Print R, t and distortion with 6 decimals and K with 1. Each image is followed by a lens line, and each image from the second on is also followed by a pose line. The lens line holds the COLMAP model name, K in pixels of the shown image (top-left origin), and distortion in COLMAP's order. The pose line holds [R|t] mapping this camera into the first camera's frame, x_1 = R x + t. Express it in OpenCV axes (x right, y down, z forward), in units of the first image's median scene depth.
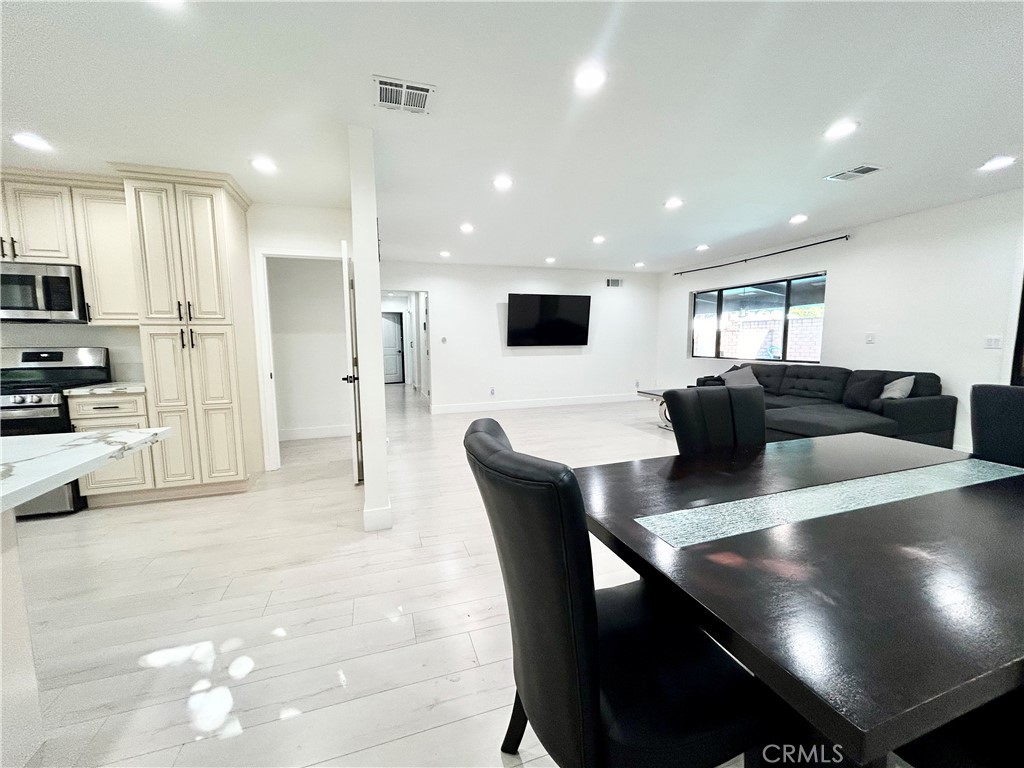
lens RADIAL K [[410.7, 0, 512.0], [0, 410.7, 384.0], [0, 0, 1]] dist [-0.000595, -0.000017]
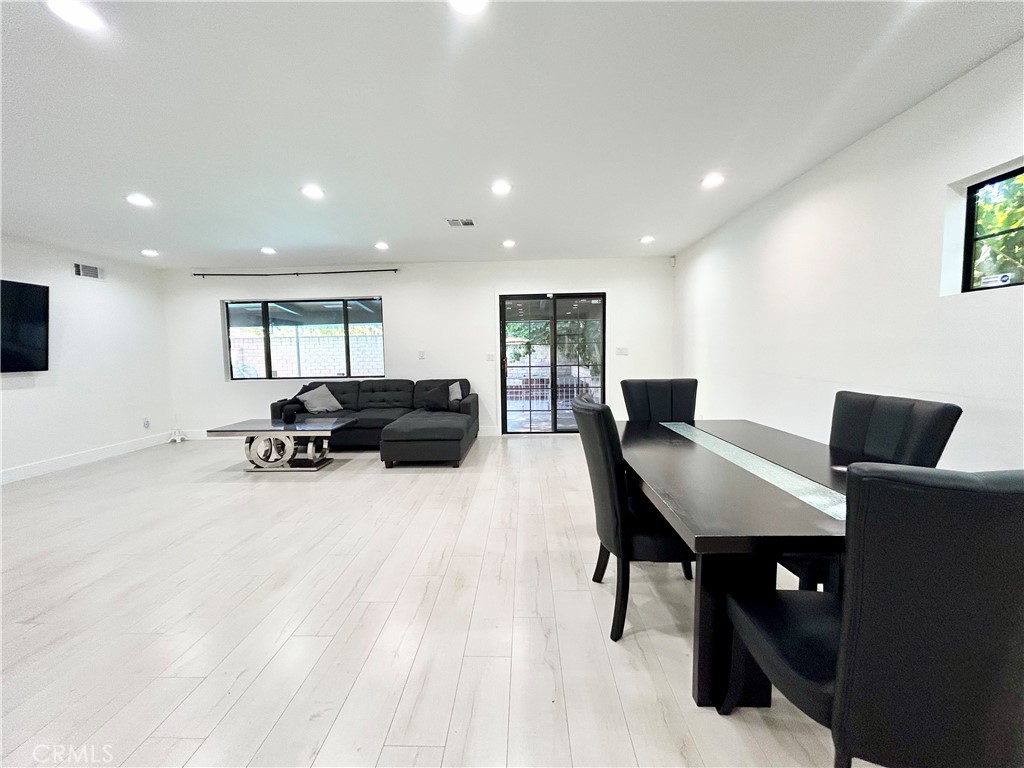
lens RADIAL K [[410.7, 0, 512.0], [0, 410.7, 384.0], [0, 0, 1]] dist [-0.000595, -0.000017]
pose [[0.349980, -0.071888, 0.933995, -0.167075], [0.114799, 0.992827, 0.033400, -0.026103], [-0.929696, 0.095532, 0.355722, 0.241421]]
